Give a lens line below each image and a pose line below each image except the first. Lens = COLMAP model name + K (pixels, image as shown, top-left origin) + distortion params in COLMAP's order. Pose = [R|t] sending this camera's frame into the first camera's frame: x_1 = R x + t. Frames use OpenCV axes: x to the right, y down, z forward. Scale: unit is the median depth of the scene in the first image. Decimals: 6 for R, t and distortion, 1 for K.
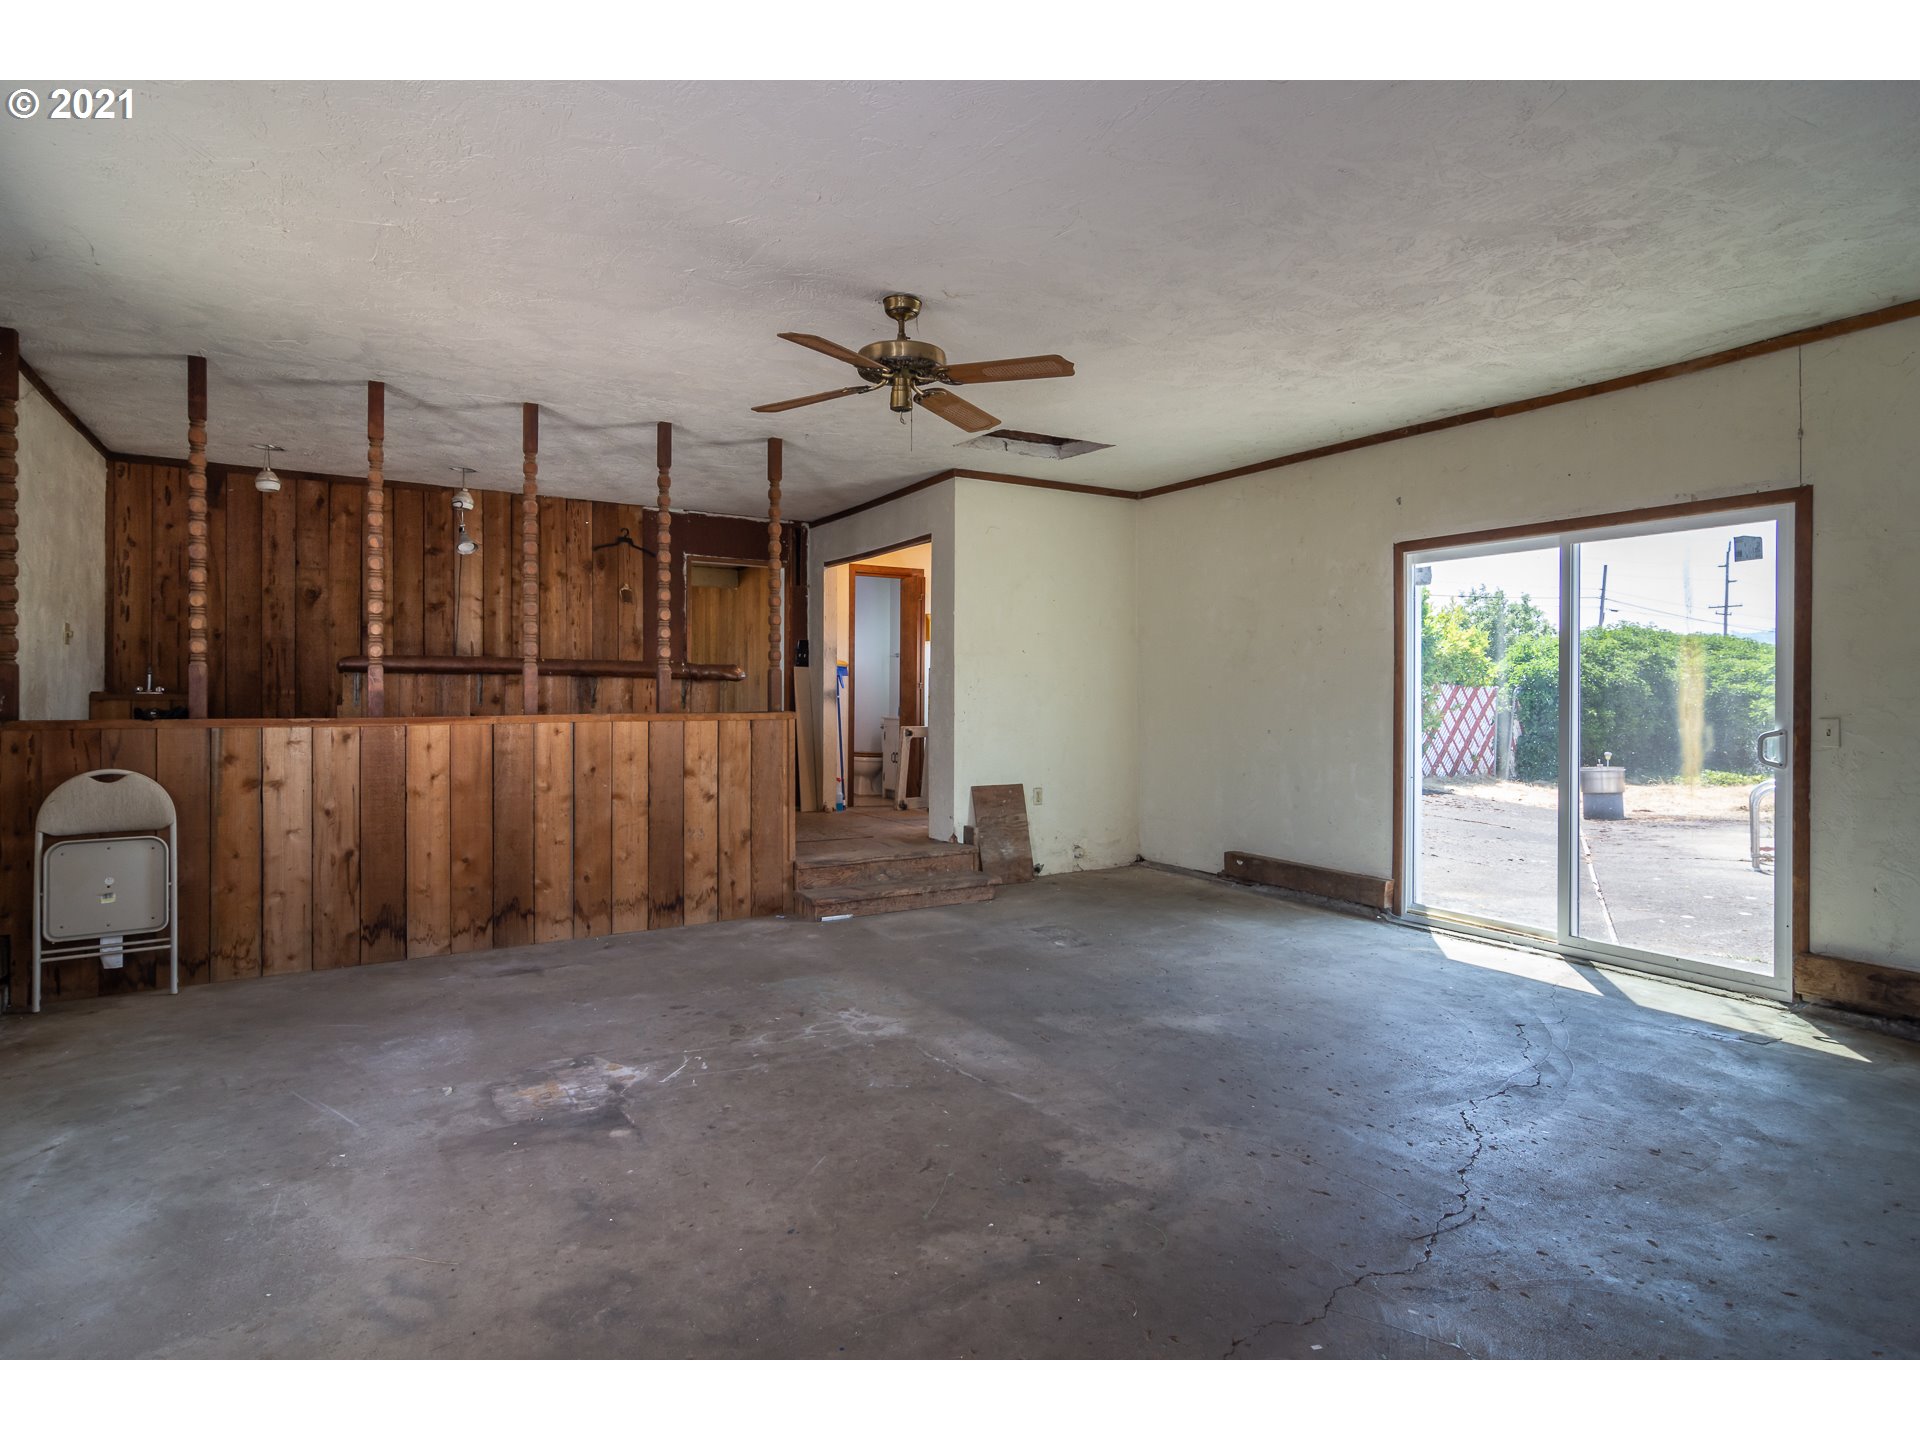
lens RADIAL K [[1054.4, 0, 966.5], [0, 1054.4, 697.6], [0, 0, 1]] dist [-0.000916, 0.001550]
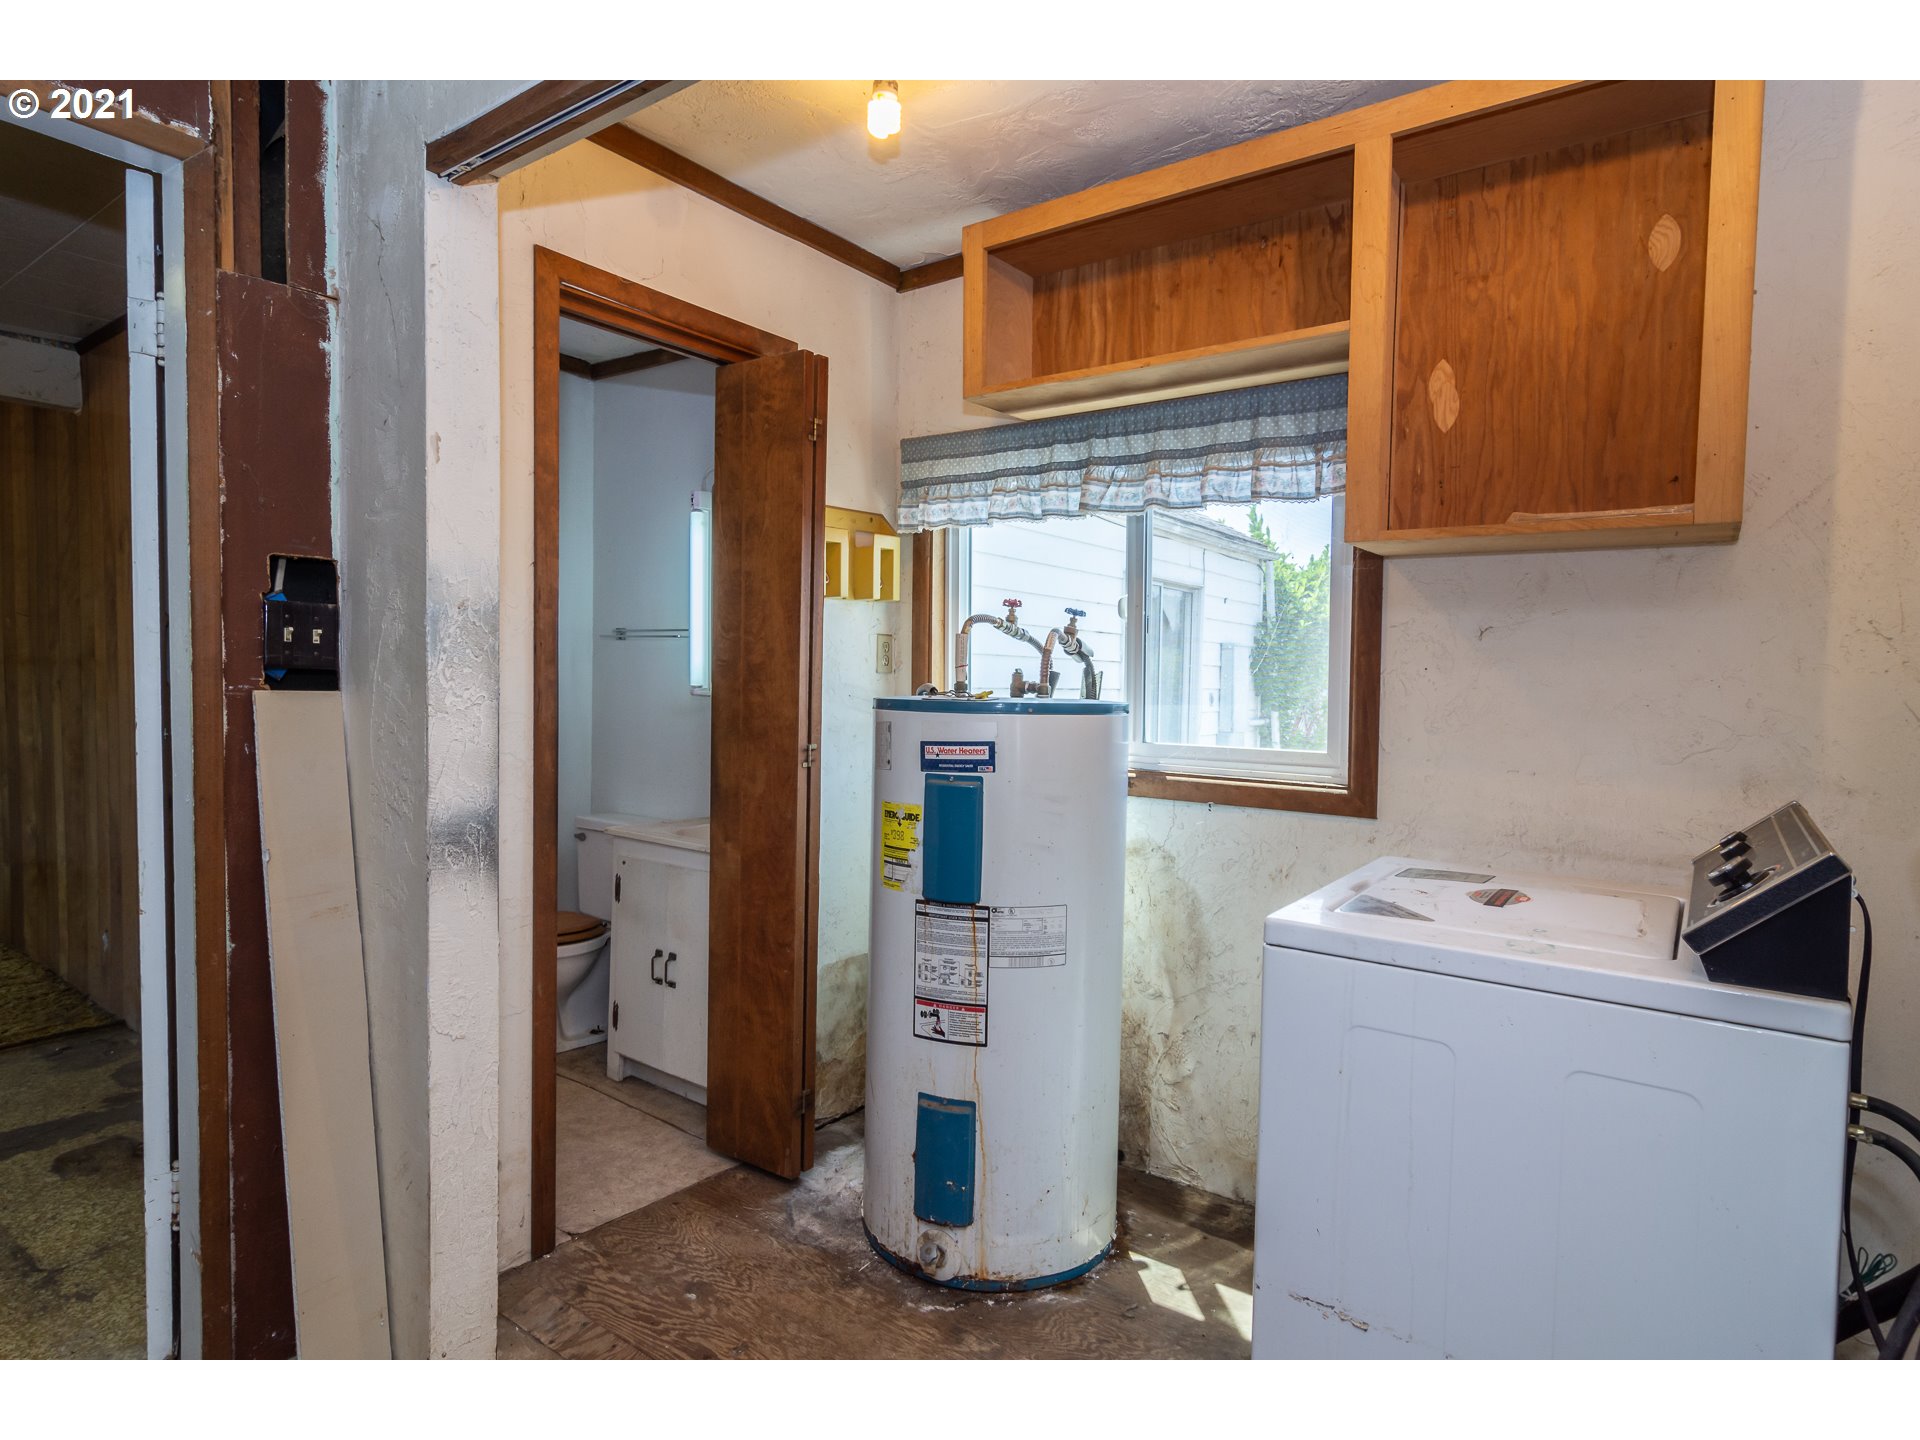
lens RADIAL K [[1035.6, 0, 947.0], [0, 1035.6, 719.6], [0, 0, 1]] dist [-0.004528, 0.001670]
pose [[0.928244, -0.003310, 0.371957, -0.217432], [-0.013998, 0.998941, 0.043823, -0.064851], [-0.371708, -0.045885, 0.927215, 1.457938]]
